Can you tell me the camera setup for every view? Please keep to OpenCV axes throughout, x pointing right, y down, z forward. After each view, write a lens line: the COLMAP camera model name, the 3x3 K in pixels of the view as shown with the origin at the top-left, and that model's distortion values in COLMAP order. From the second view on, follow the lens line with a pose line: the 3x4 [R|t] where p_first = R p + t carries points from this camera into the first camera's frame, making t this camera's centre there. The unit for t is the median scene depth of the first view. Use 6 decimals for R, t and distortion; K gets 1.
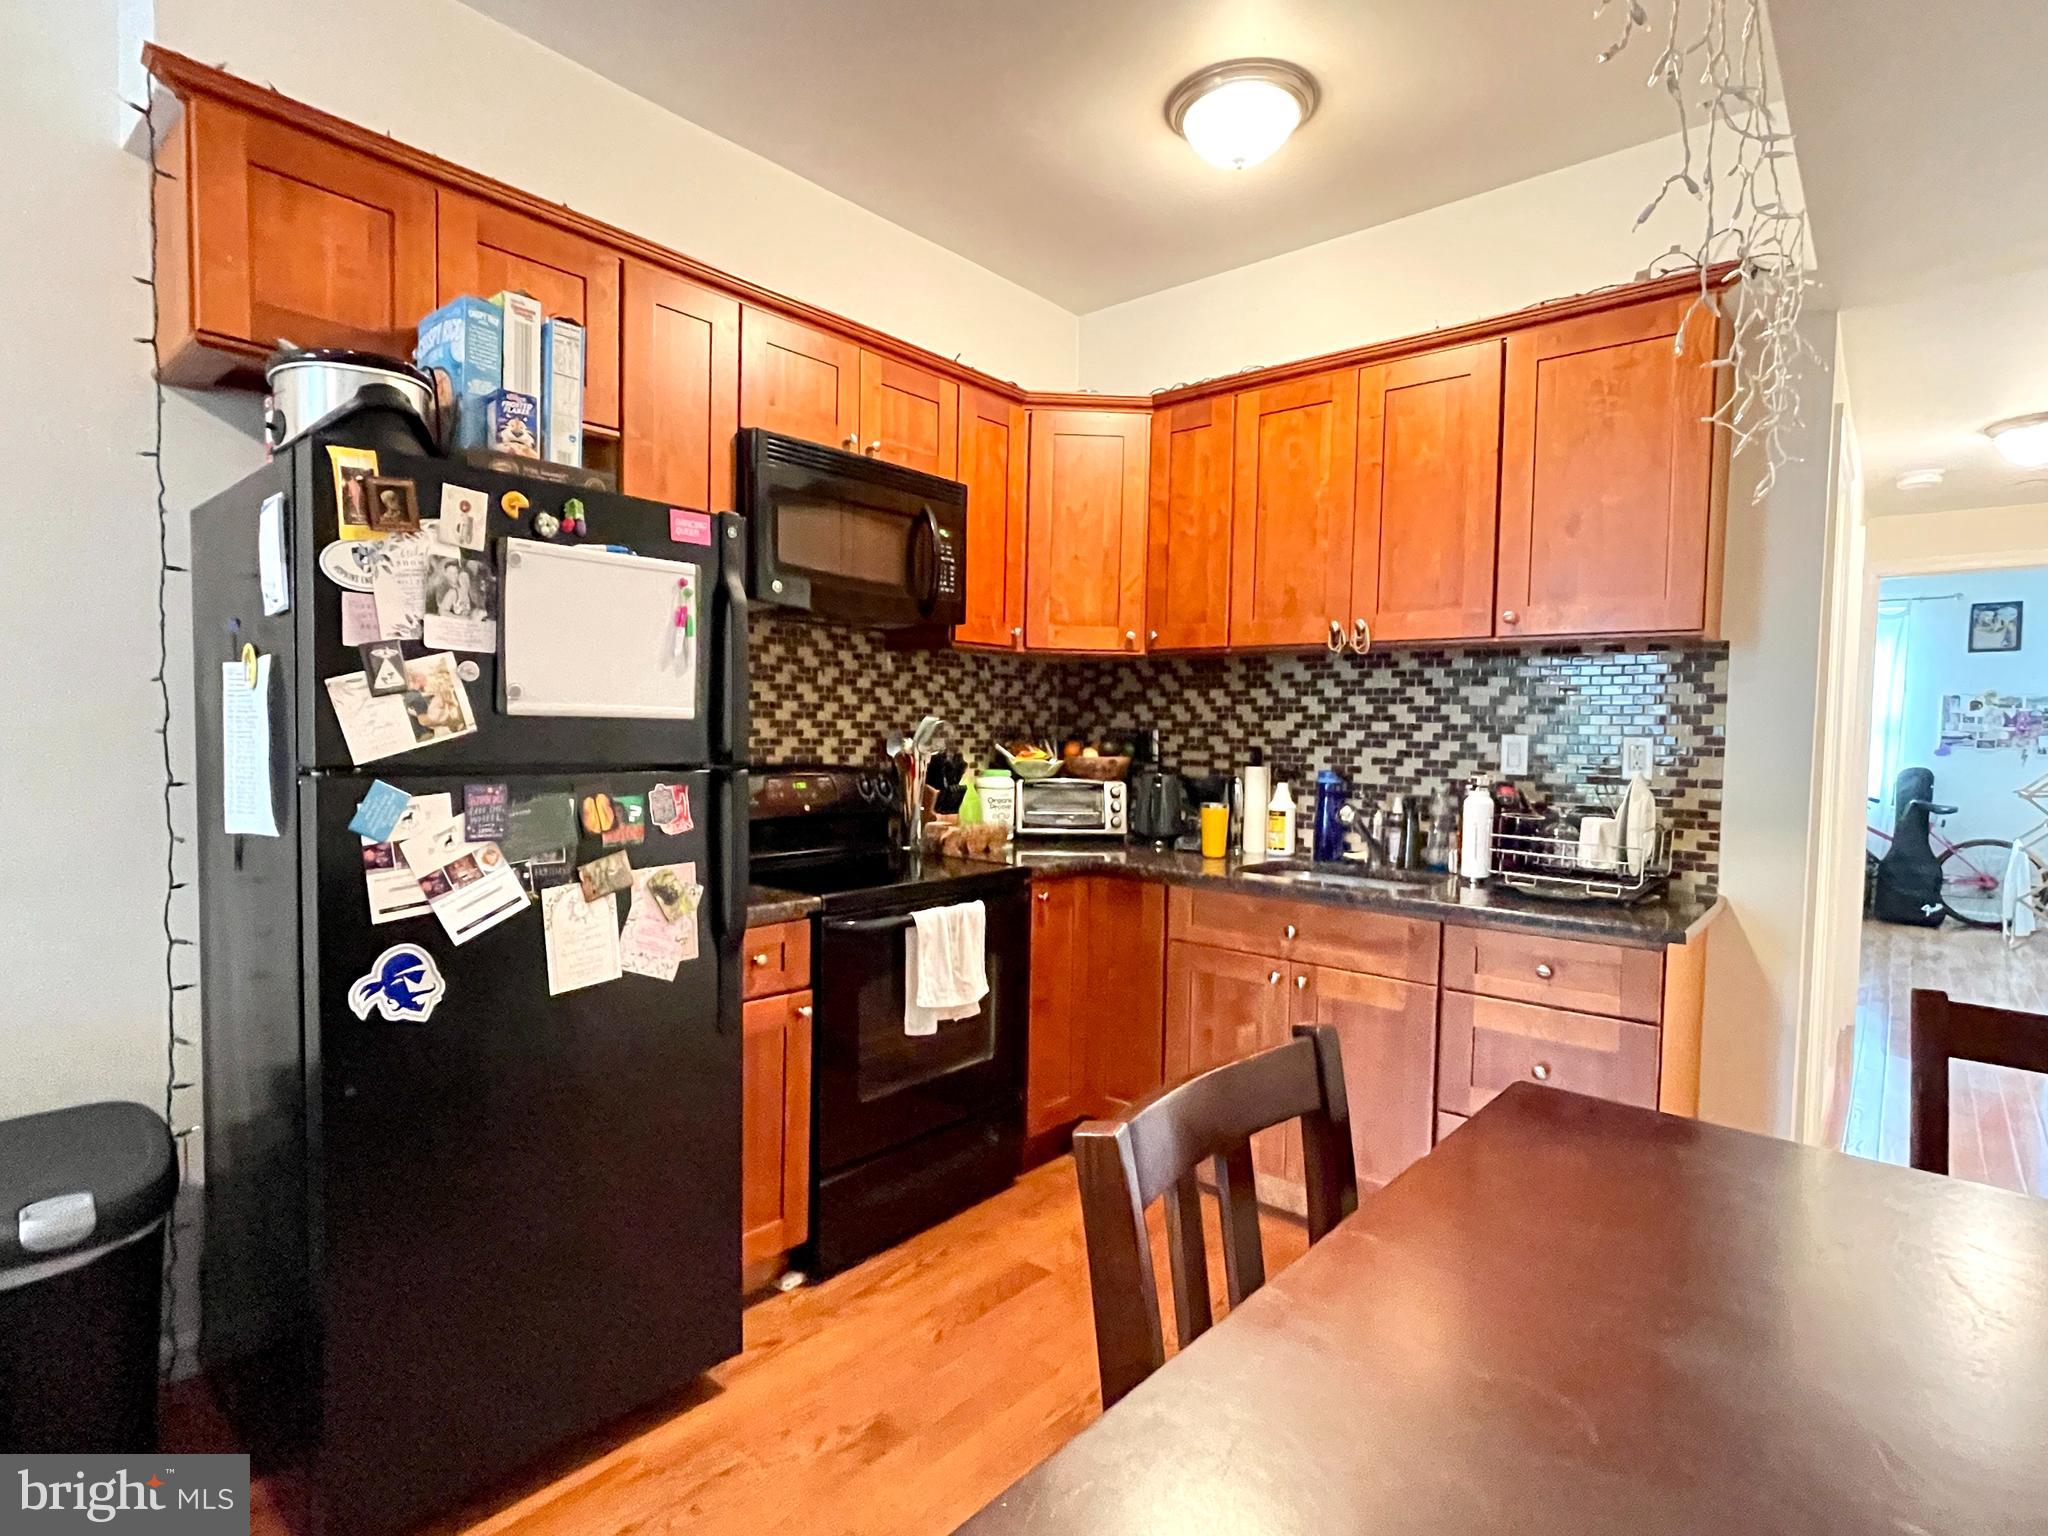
lens RADIAL K [[1030.6, 0, 1014.7], [0, 1030.6, 773.7], [0, 0, 1]] dist [0.001490, 0.002158]
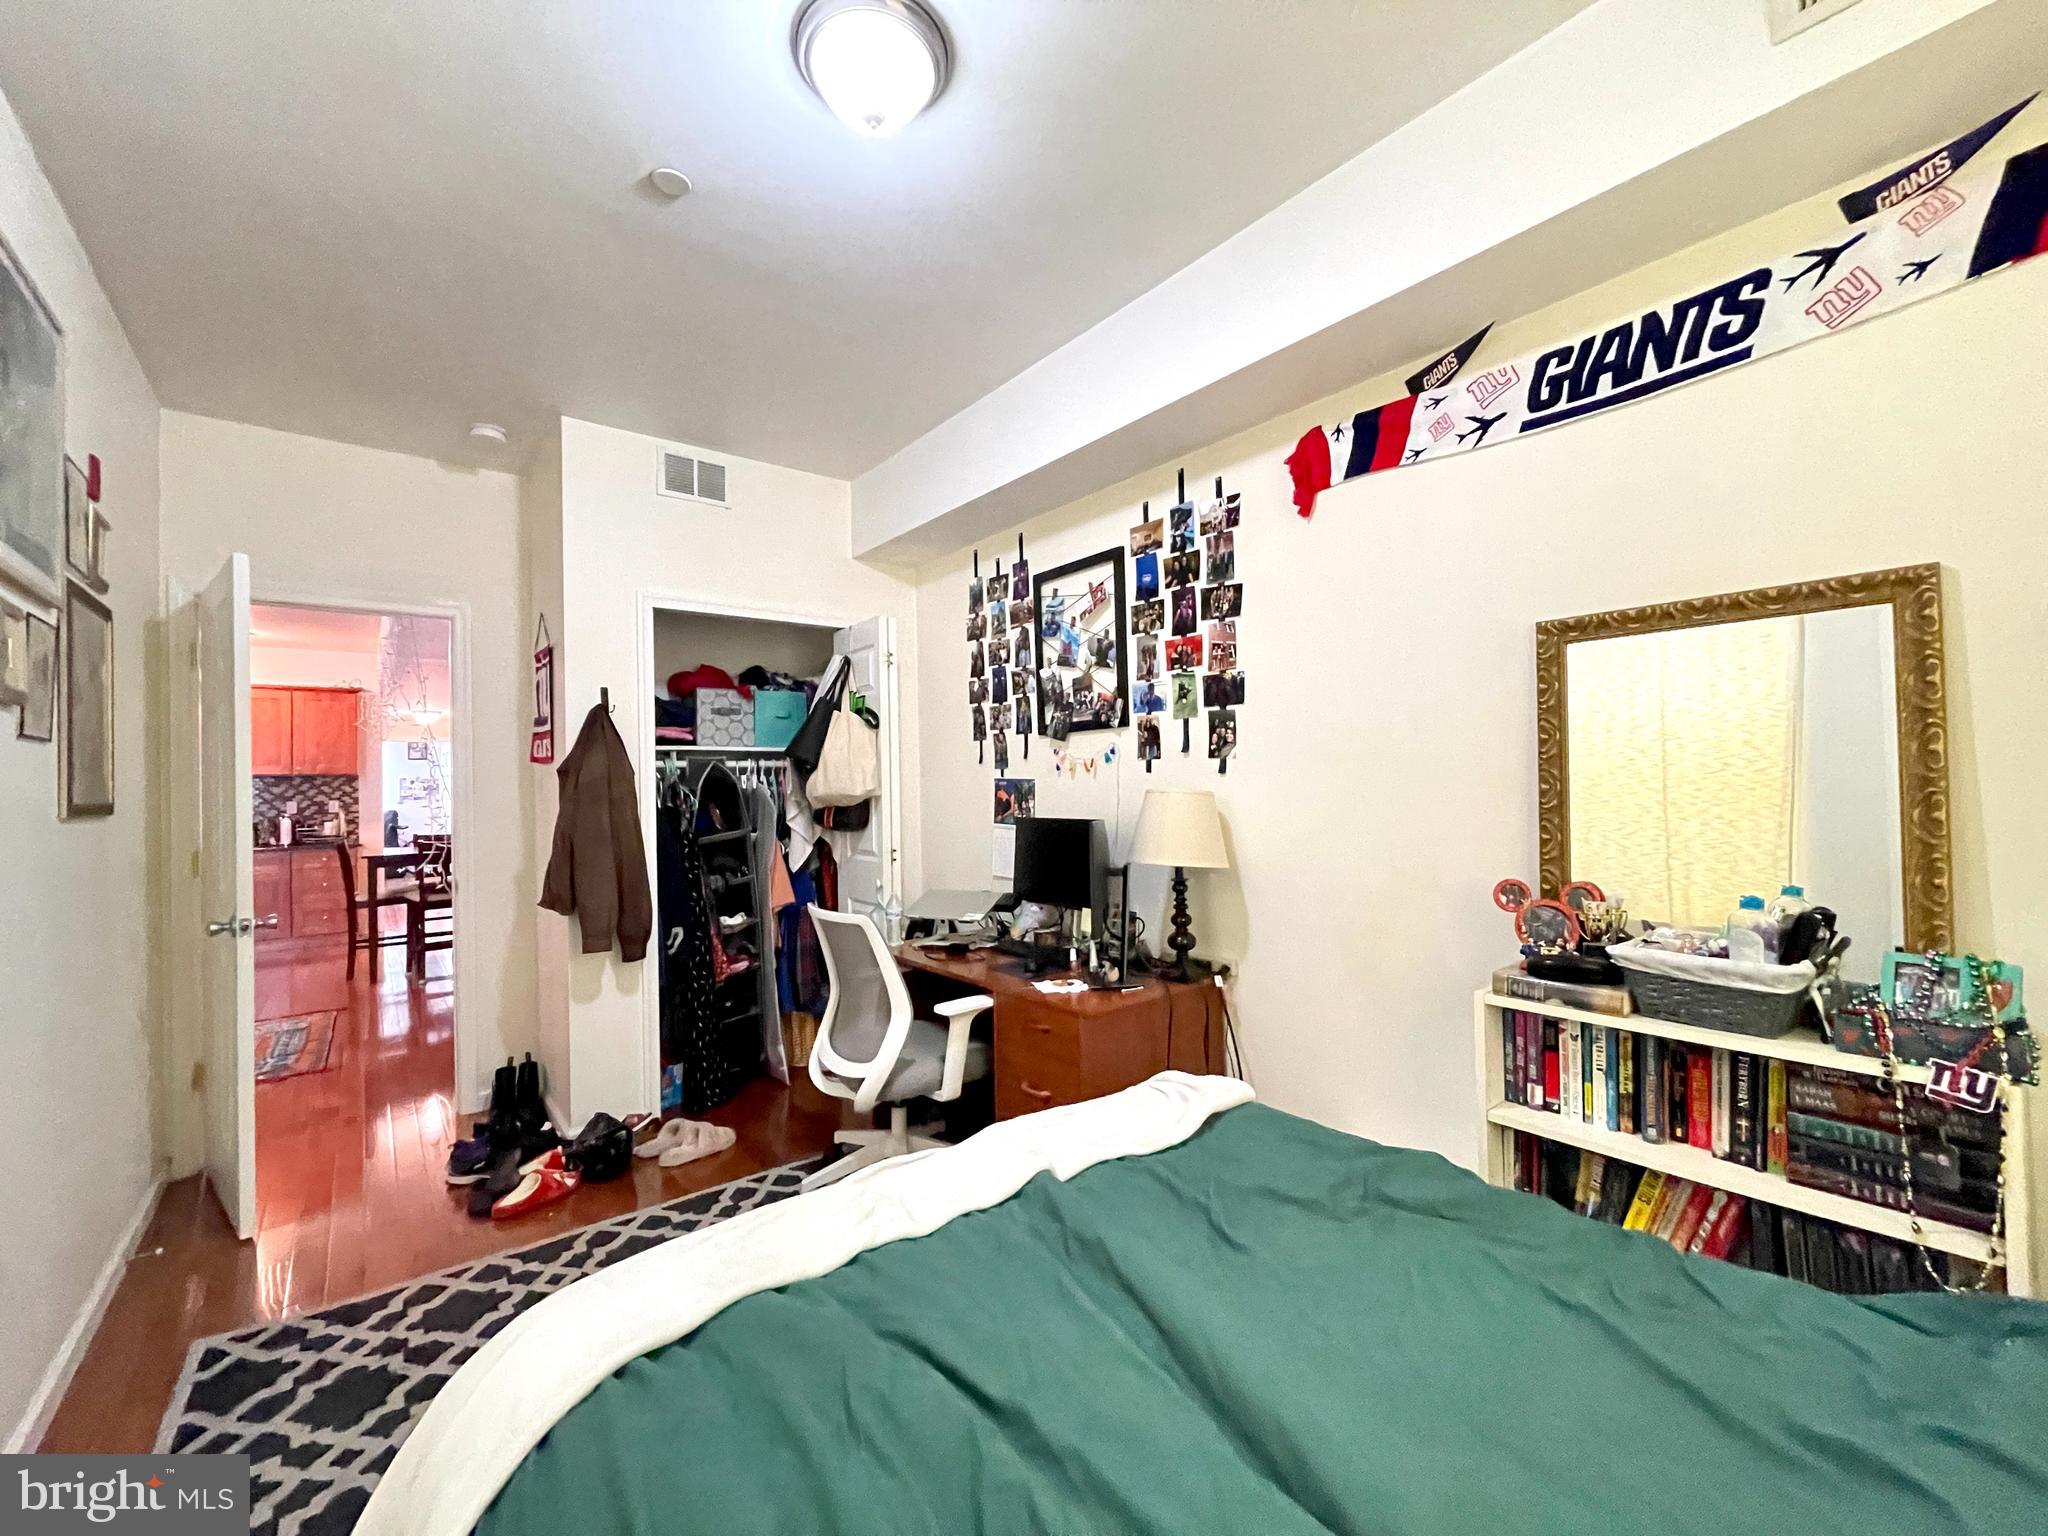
lens RADIAL K [[823.2, 0, 1013.9], [0, 823.2, 771.5], [0, 0, 1]] dist [-0.003900, 0.000403]
pose [[0.182136, -0.004891, 0.983261, -2.451676], [0.071156, 0.997431, -0.008219, 0.076759], [-0.980695, 0.071462, 0.182016, -2.561365]]
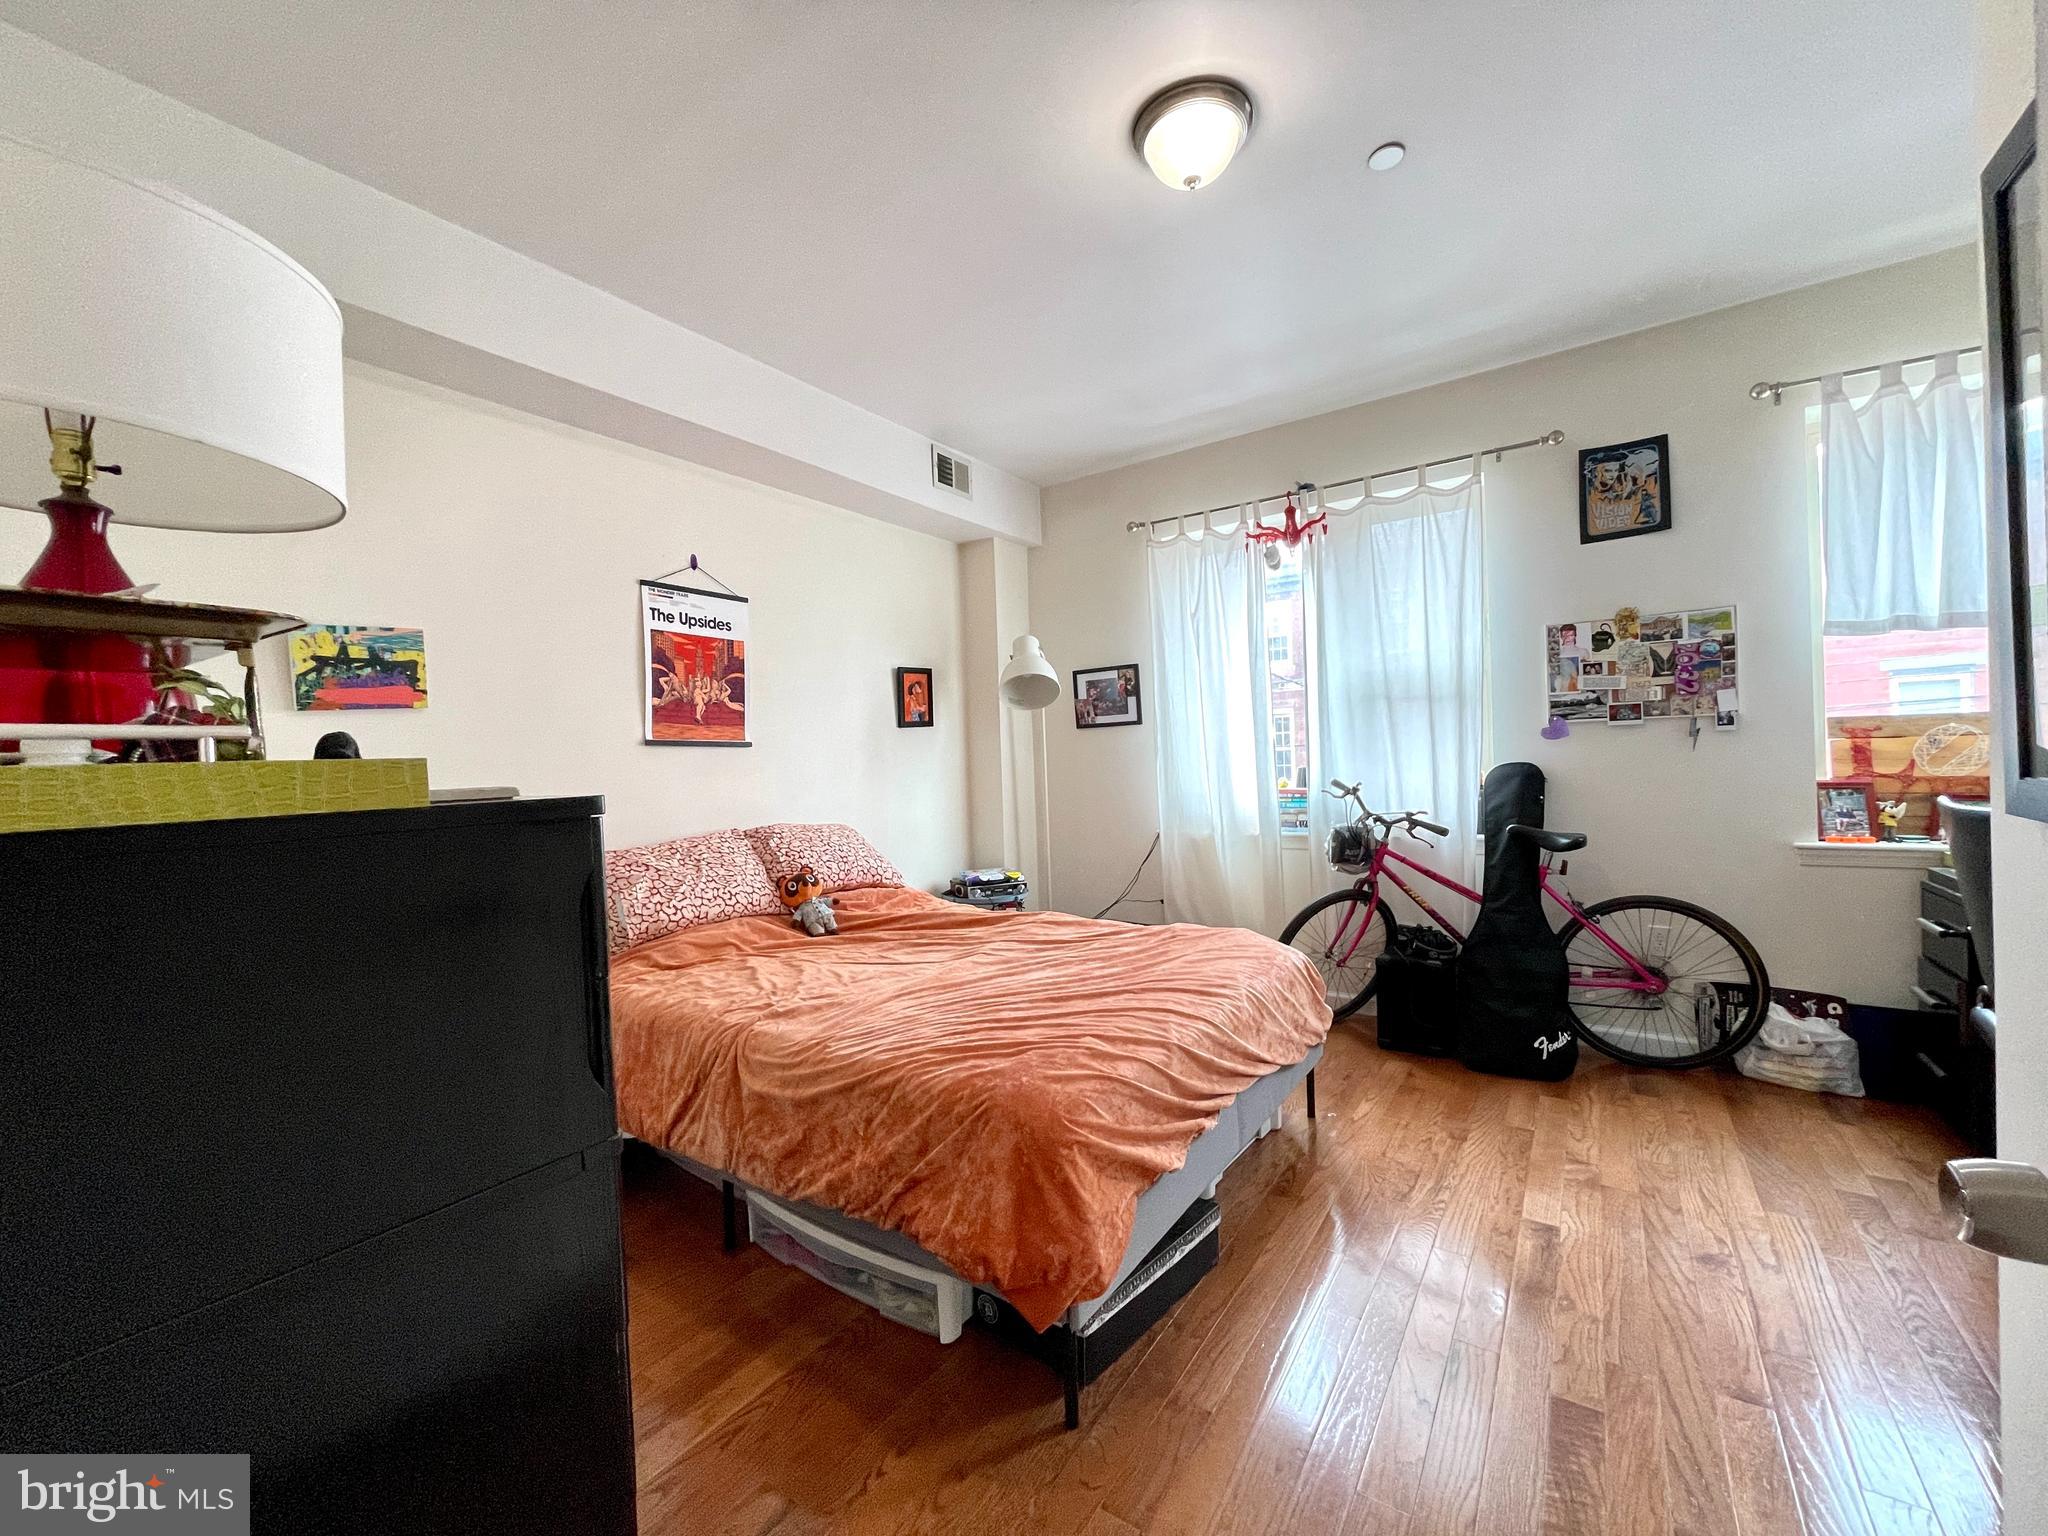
lens RADIAL K [[827.3, 0, 1012.1], [0, 827.3, 768.8], [0, 0, 1]] dist [-0.004771, 0.002519]
pose [[0.993457, -0.055163, 0.100005, 2.125803], [0.058324, 0.997878, -0.028958, -0.021084], [-0.098196, 0.034601, 0.994565, 2.226640]]
